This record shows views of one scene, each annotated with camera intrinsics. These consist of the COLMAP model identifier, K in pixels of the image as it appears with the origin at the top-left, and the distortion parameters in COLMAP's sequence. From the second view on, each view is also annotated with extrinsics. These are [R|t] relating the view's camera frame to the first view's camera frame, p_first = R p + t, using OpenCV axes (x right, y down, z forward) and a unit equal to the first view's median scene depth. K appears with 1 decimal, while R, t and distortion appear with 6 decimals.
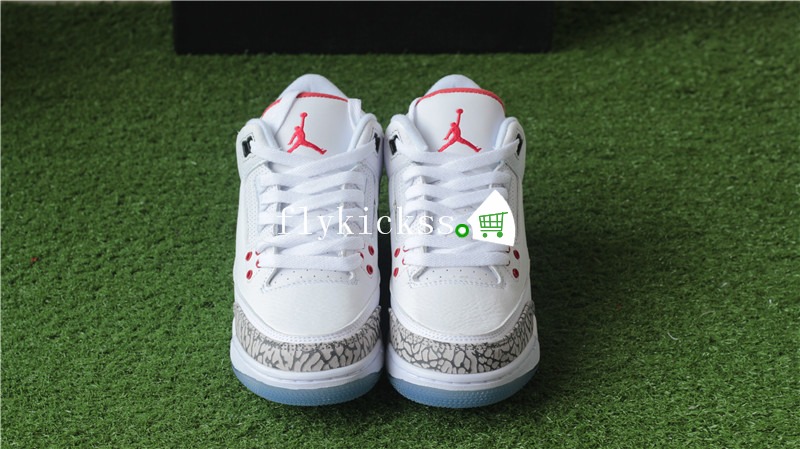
lens RADIAL K [[1897.0, 0, 401.8], [0, 1897.0, 222.2], [0, 0, 1]] dist [-0.098489, 0.000000]
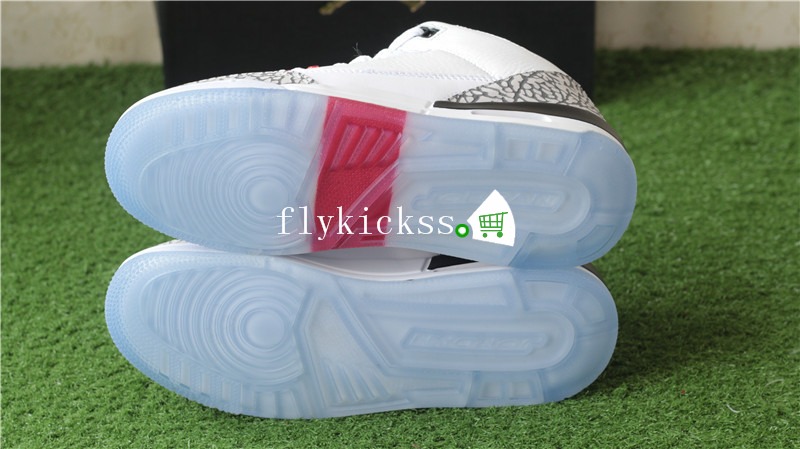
lens RADIAL K [[1897.0, 0, 404.7], [0, 1897.0, 225.3], [0, 0, 1]] dist [-0.098489, 0.000000]
pose [[0.999100, -0.018212, -0.038305, 0.028620], [0.015331, 0.997125, -0.074201, 0.035036], [0.039546, 0.073547, 0.996507, 0.143002]]
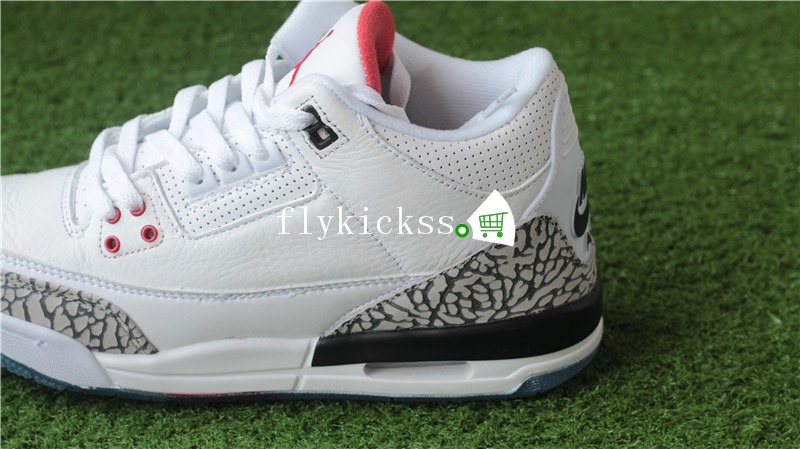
lens RADIAL K [[1897.0, 0, 398.0], [0, 1897.0, 222.3], [0, 0, 1]] dist [-0.098489, 0.000000]
pose [[0.999445, 0.014072, -0.030194, 0.003506], [-0.013094, 0.999391, 0.032347, -0.025597], [0.030631, -0.031934, 0.999021, 0.391927]]
